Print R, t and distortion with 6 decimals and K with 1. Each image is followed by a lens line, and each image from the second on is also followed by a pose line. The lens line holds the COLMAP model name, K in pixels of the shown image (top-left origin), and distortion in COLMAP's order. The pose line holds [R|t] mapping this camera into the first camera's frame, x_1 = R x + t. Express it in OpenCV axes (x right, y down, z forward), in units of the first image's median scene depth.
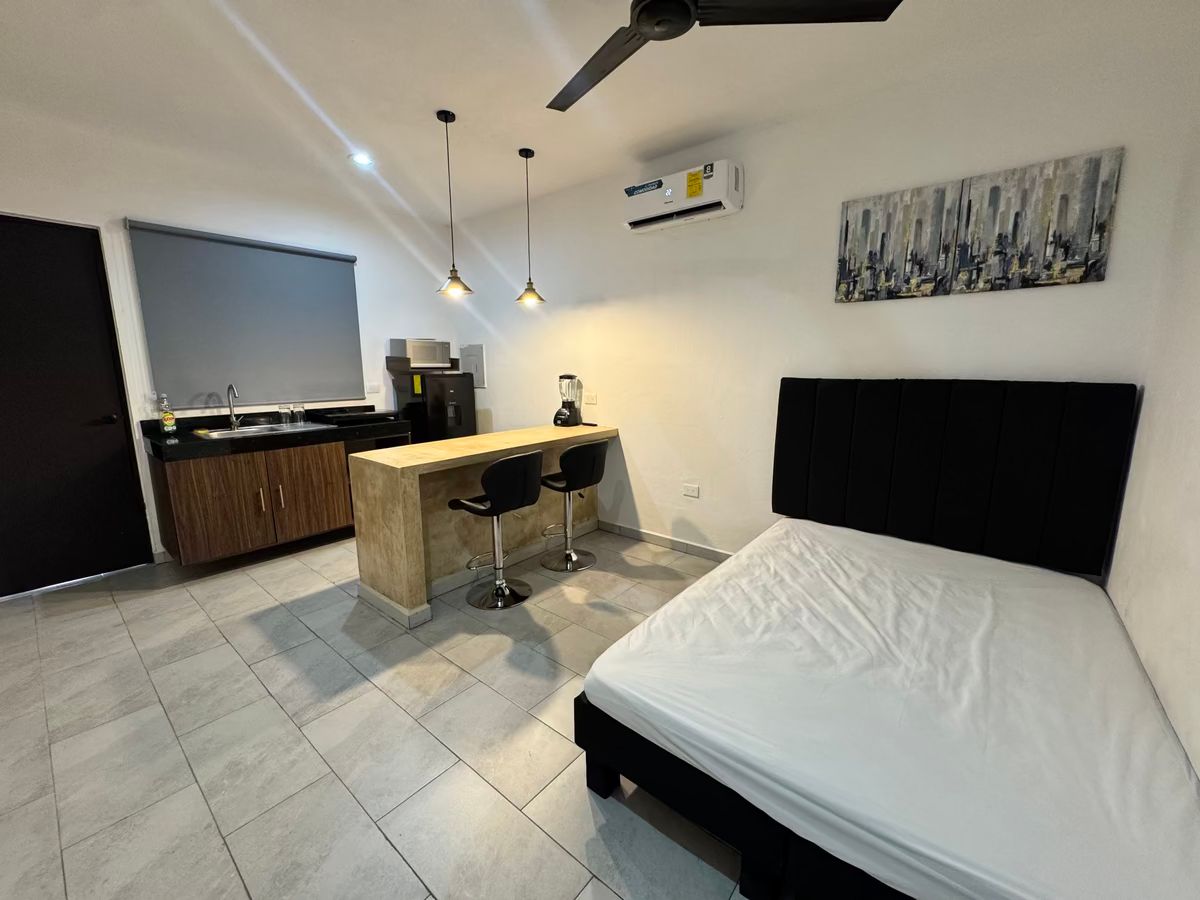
lens RADIAL K [[479.7, 0, 599.5], [0, 479.7, 448.8], [0, 0, 1]] dist [-0.002342, -0.000353]
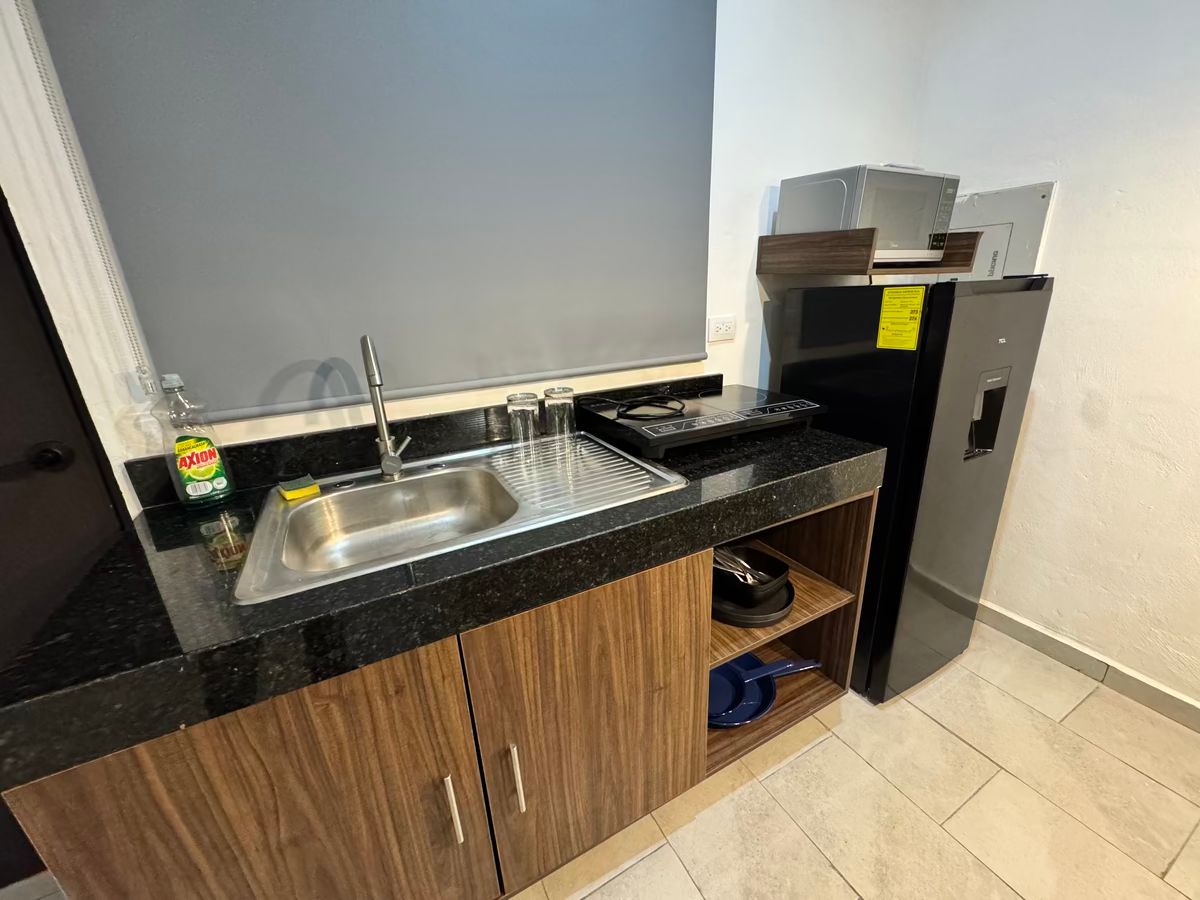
lens RADIAL K [[479.7, 0, 599.5], [0, 479.7, 448.8], [0, 0, 1]] dist [-0.002342, -0.000353]
pose [[0.921253, 0.094669, -0.377268, -0.620543], [-0.032520, 0.985279, 0.167830, -0.141499], [0.387603, -0.142345, 0.910770, 0.923185]]
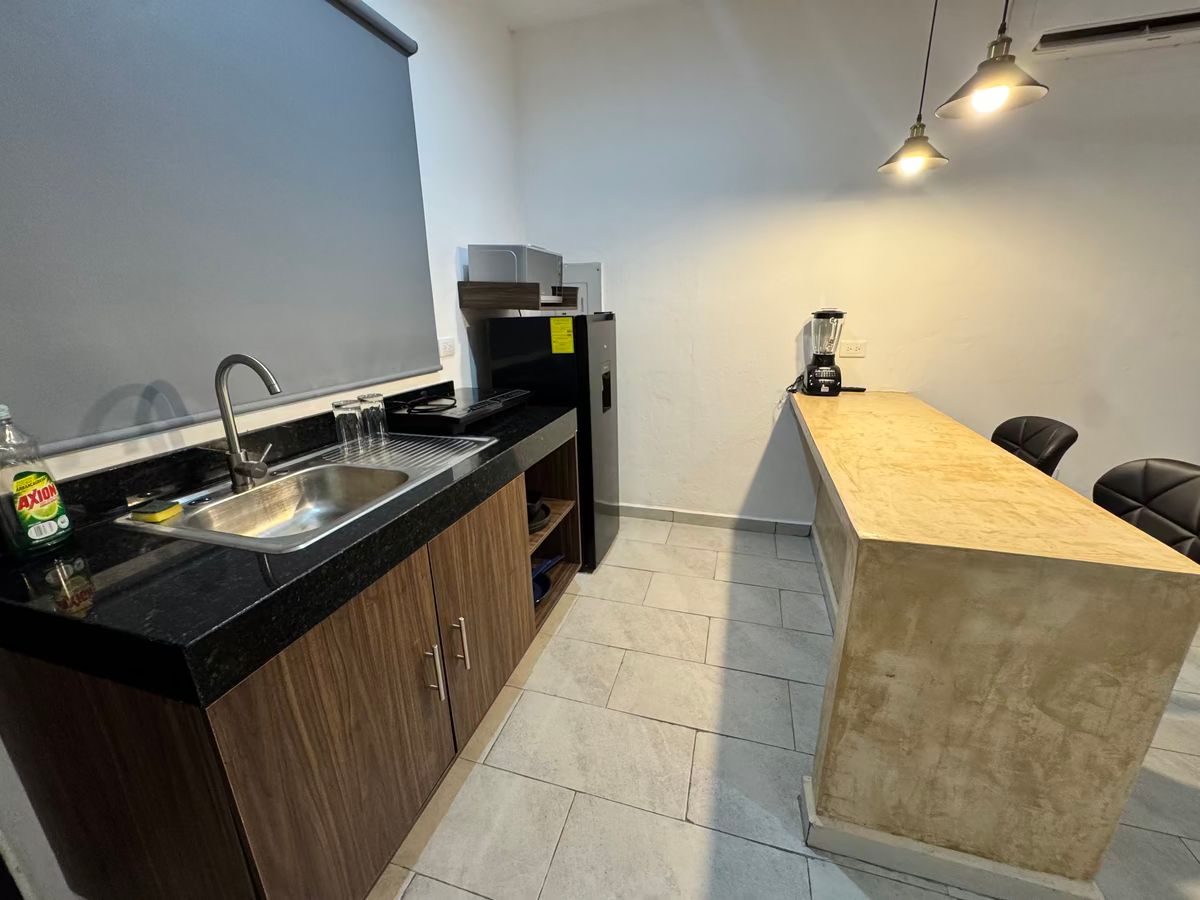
lens RADIAL K [[479.7, 0, 599.5], [0, 479.7, 448.8], [0, 0, 1]] dist [-0.002342, -0.000353]
pose [[0.923258, -0.121167, 0.364574, -0.785498], [0.079513, 0.988681, 0.127229, -0.109254], [-0.375863, -0.088477, 0.922442, 0.710052]]
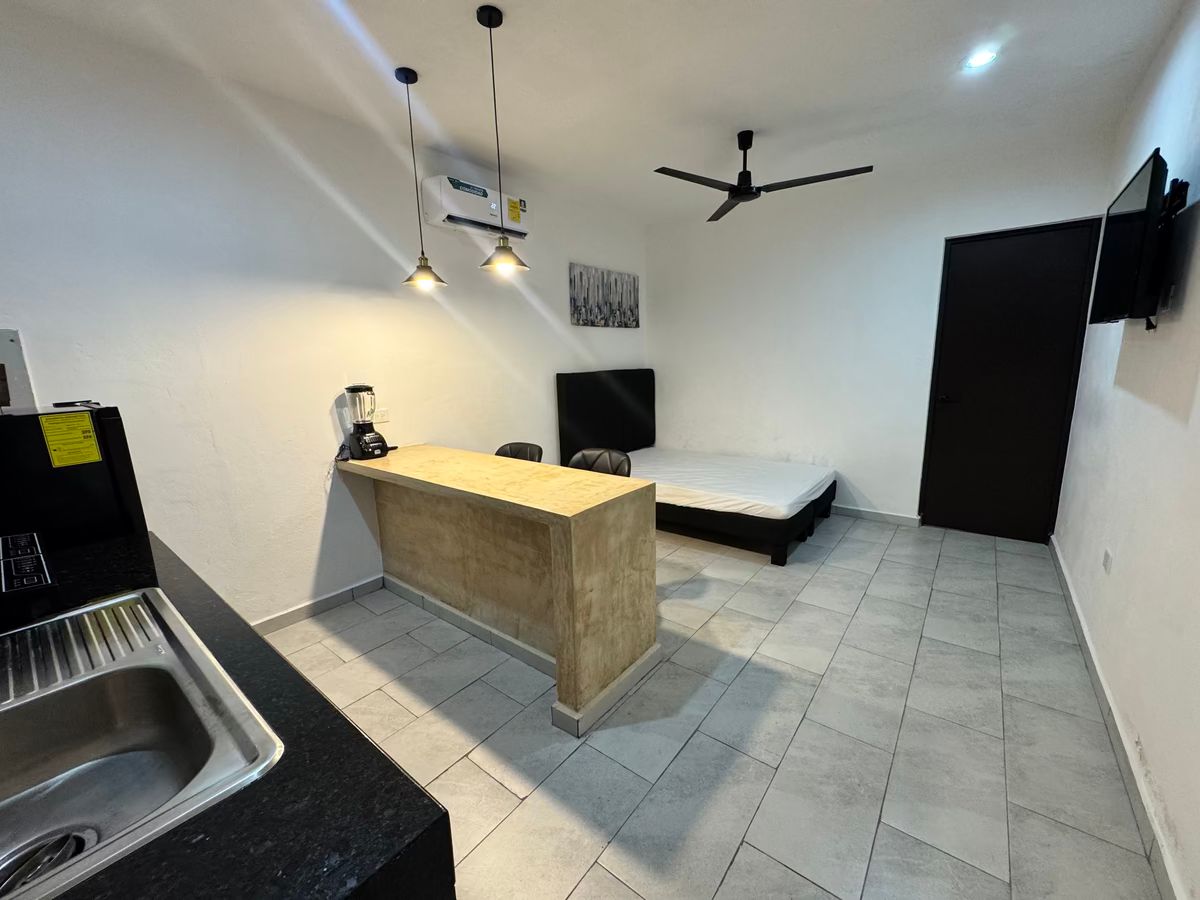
lens RADIAL K [[479.7, 0, 599.5], [0, 479.7, 448.8], [0, 0, 1]] dist [-0.002342, -0.000353]
pose [[-0.017779, -0.180071, 0.983493, -1.049702], [0.199717, 0.963186, 0.179963, -0.163232], [-0.979692, 0.199620, 0.018839, 0.887374]]
